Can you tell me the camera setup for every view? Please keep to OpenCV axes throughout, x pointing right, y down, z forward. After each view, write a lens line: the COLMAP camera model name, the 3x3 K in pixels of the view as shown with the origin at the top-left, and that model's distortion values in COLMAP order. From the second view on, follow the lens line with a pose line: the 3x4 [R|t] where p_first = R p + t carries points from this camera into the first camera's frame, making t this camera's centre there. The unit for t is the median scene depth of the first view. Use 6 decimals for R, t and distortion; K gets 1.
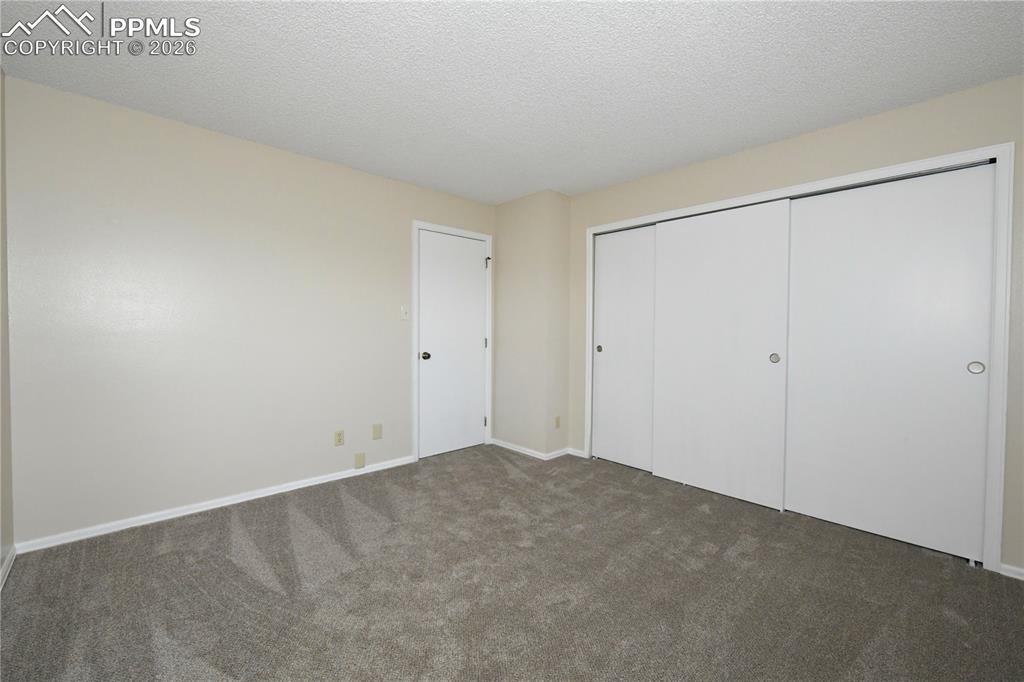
lens RADIAL K [[413.6, 0, 510.4], [0, 413.6, 339.4], [0, 0, 1]] dist [-0.009301, -0.000972]
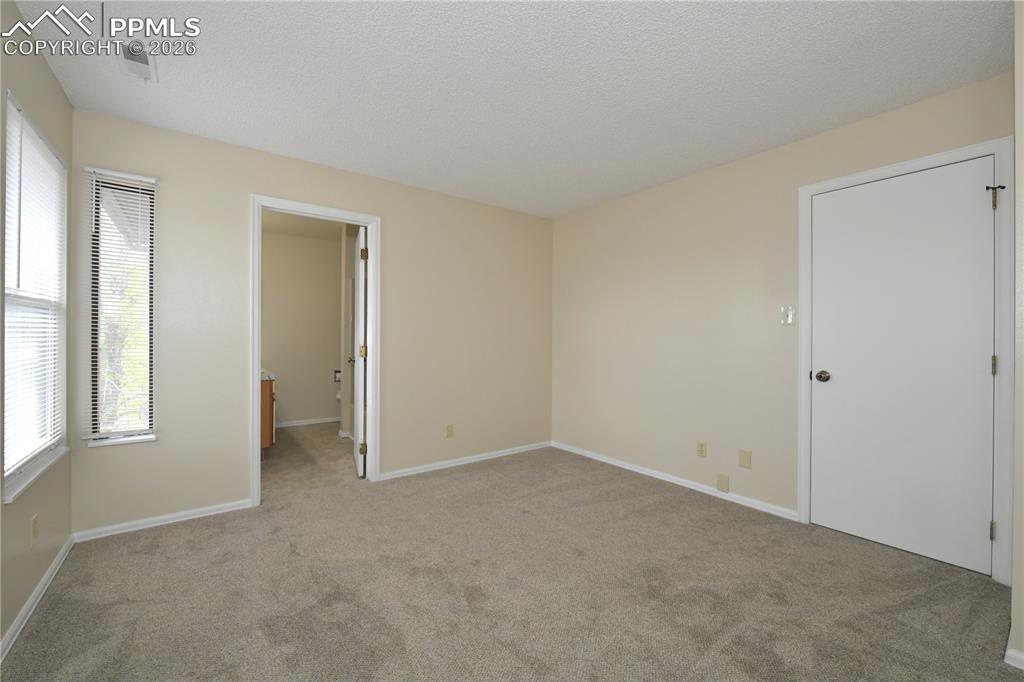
lens RADIAL K [[413.6, 0, 510.4], [0, 413.6, 339.4], [0, 0, 1]] dist [-0.009301, -0.000972]
pose [[-0.110823, -0.009695, -0.993793, 0.540164], [-0.026350, 0.999630, -0.006813, -0.002976], [0.993491, 0.025432, -0.111038, 0.574892]]
